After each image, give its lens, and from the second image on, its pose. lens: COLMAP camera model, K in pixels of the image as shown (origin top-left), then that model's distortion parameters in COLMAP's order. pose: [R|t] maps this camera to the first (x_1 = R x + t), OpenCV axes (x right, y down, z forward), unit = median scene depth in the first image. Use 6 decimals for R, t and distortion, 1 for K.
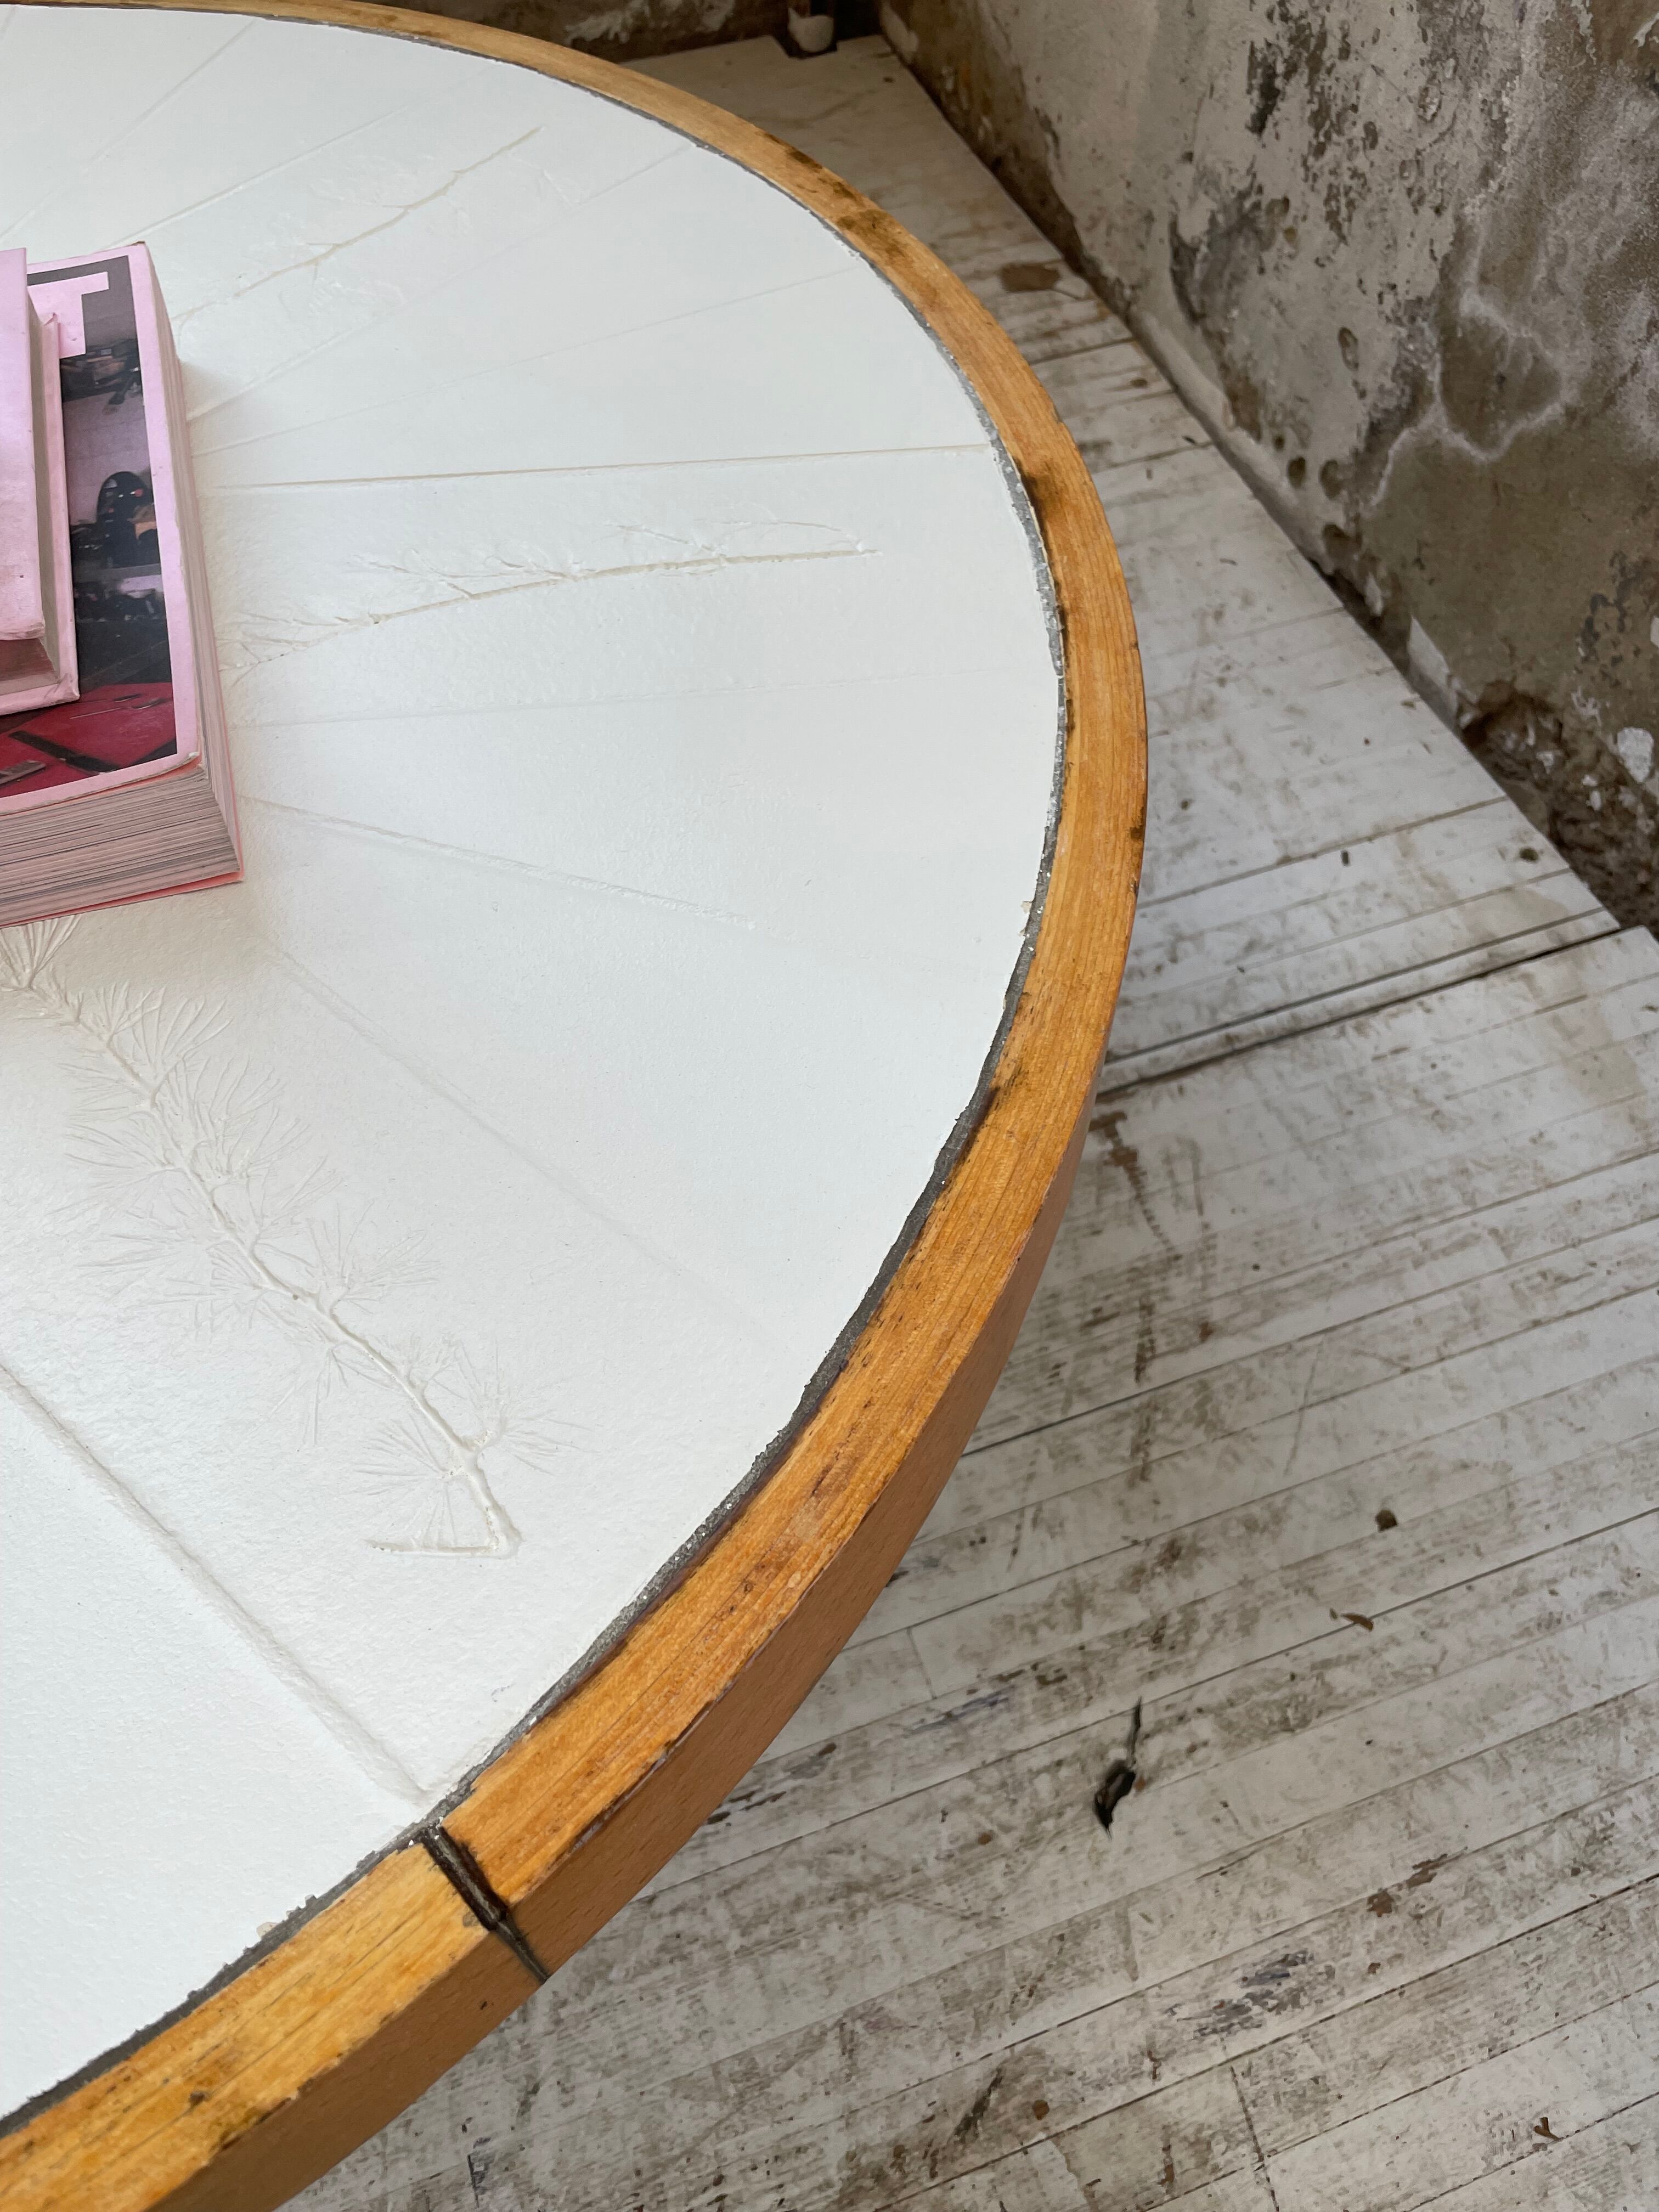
lens RADIAL K [[1692.1, 0, 807.5], [0, 1692.1, 1109.2], [0, 0, 1]] dist [0.083951, -0.119771]
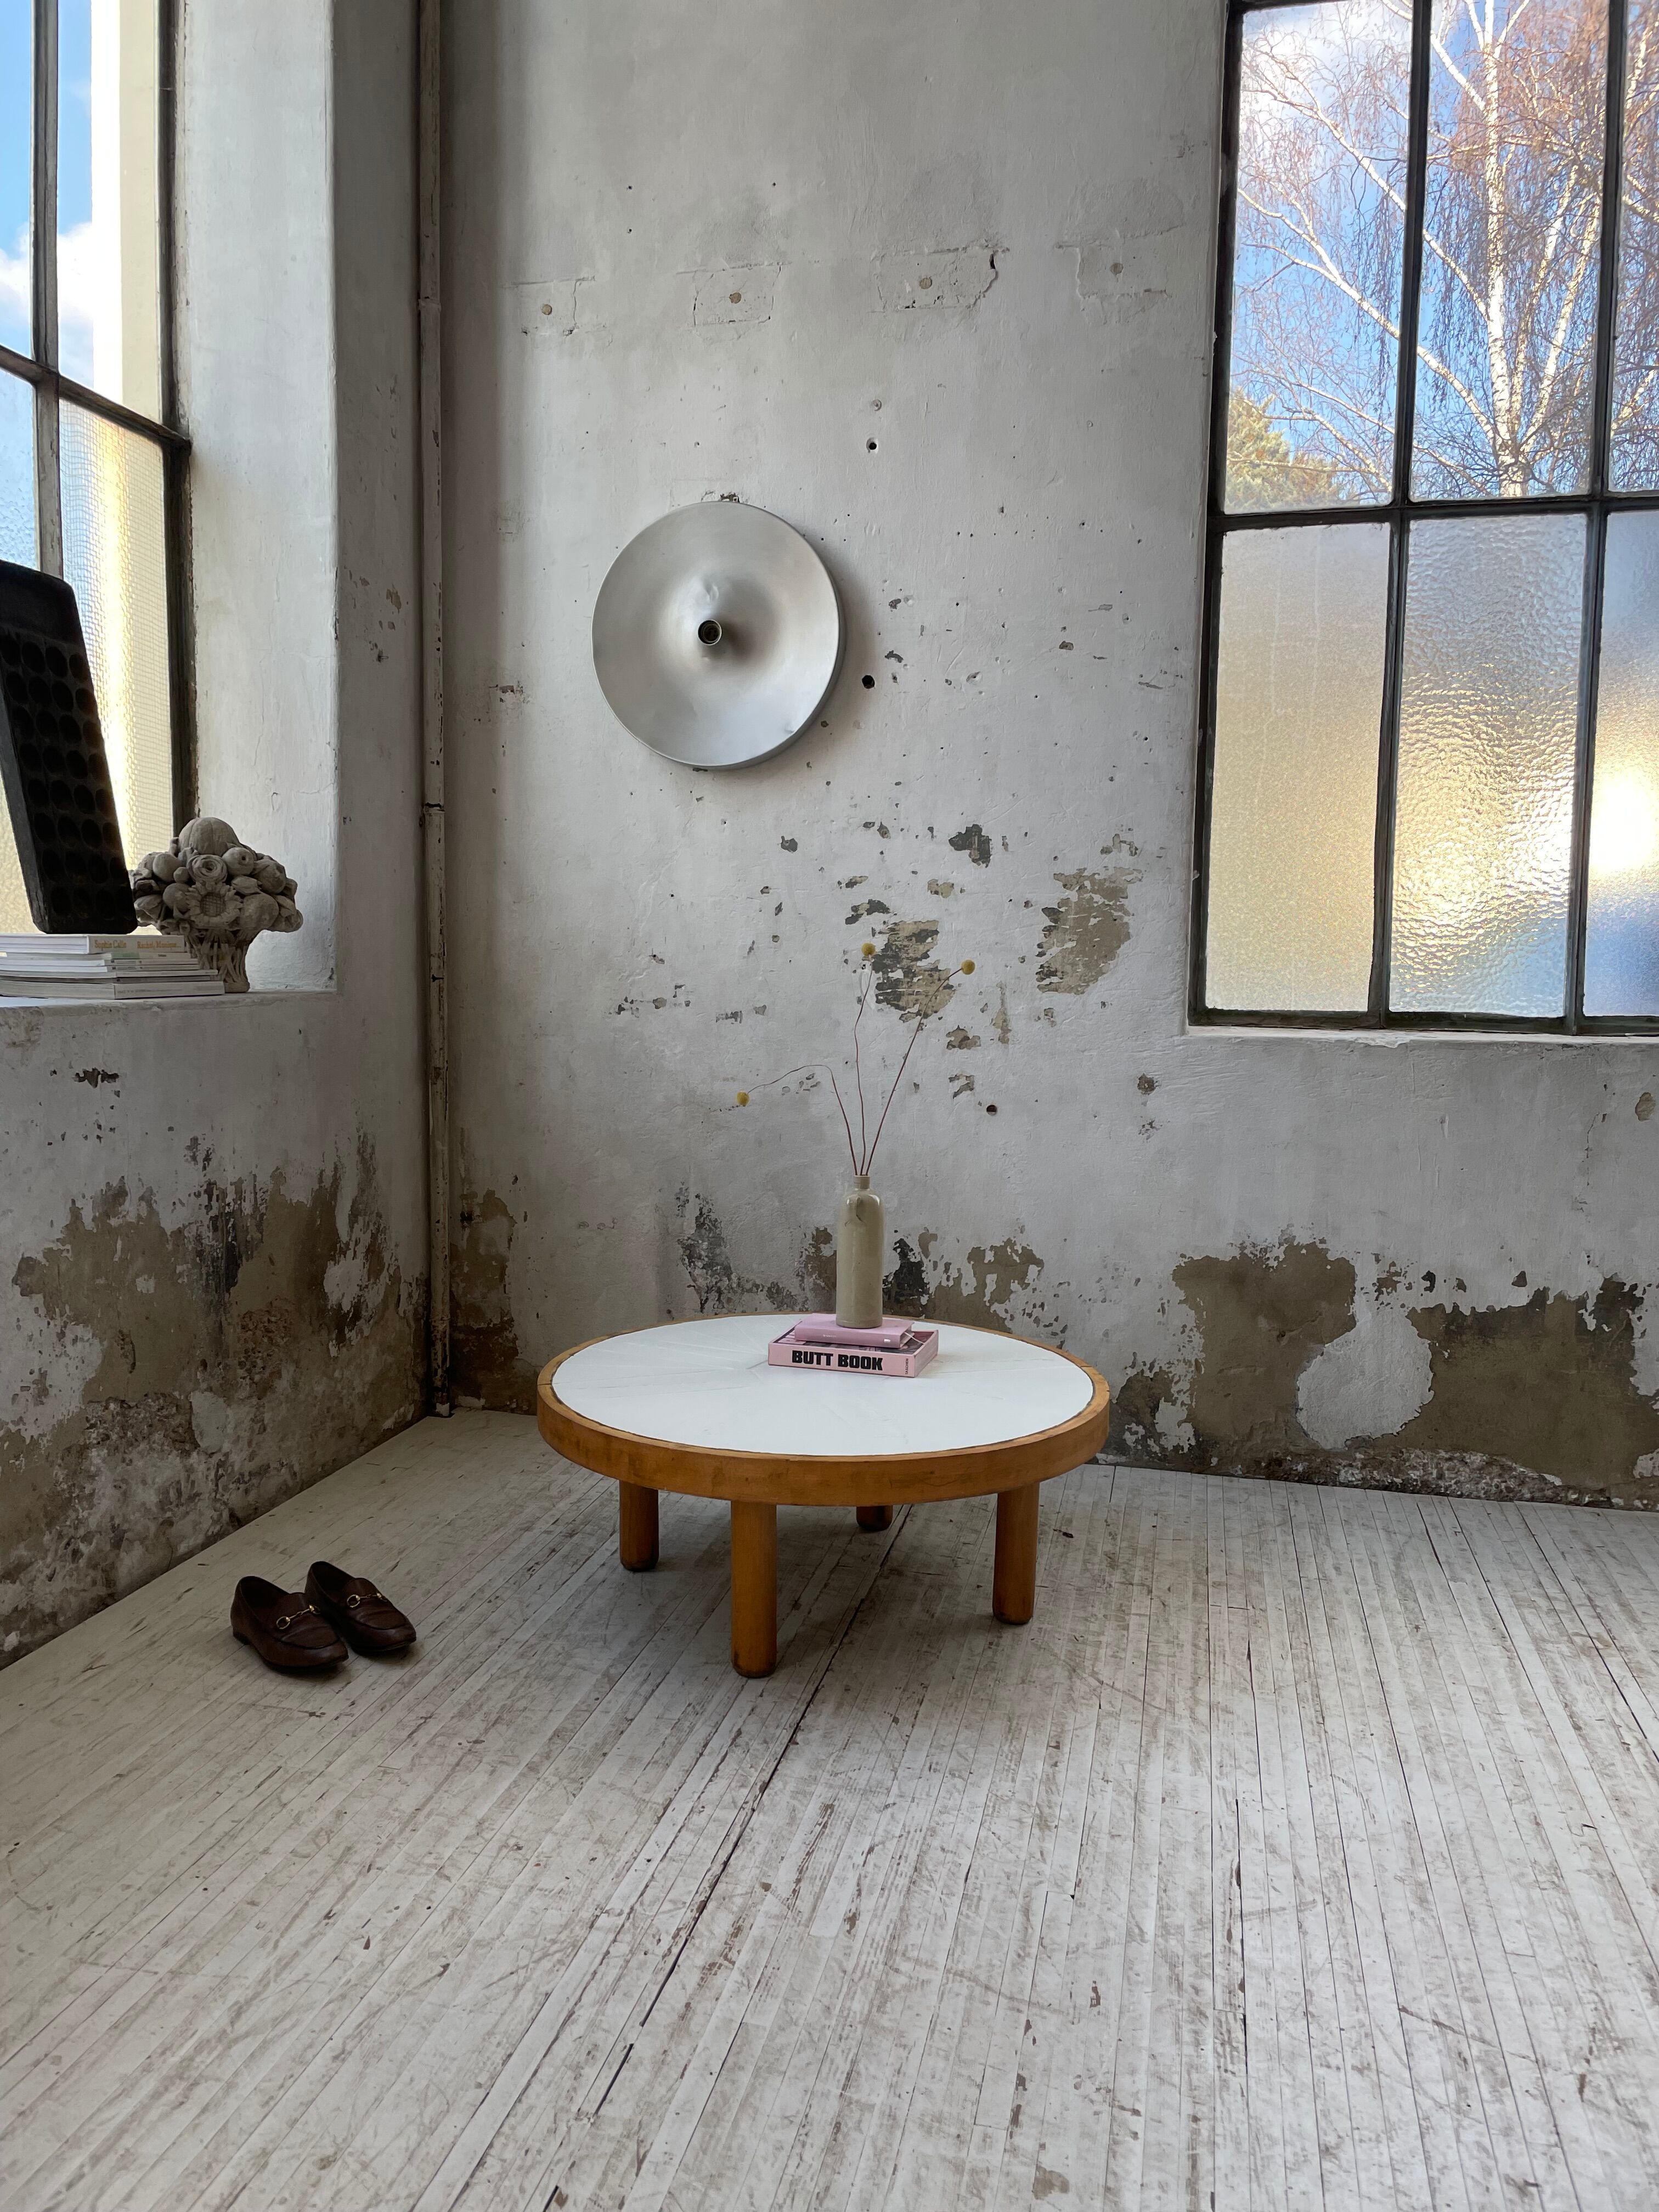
lens RADIAL K [[1680.0, 0, 815.7], [0, 1680.0, 1075.3], [0, 0, 1]] dist [0.090815, -0.125786]
pose [[0.536604, -0.037405, 0.843005, -3.542855], [0.670966, 0.624744, -0.399375, 0.868583], [-0.511723, 0.779933, 0.360338, -1.150767]]
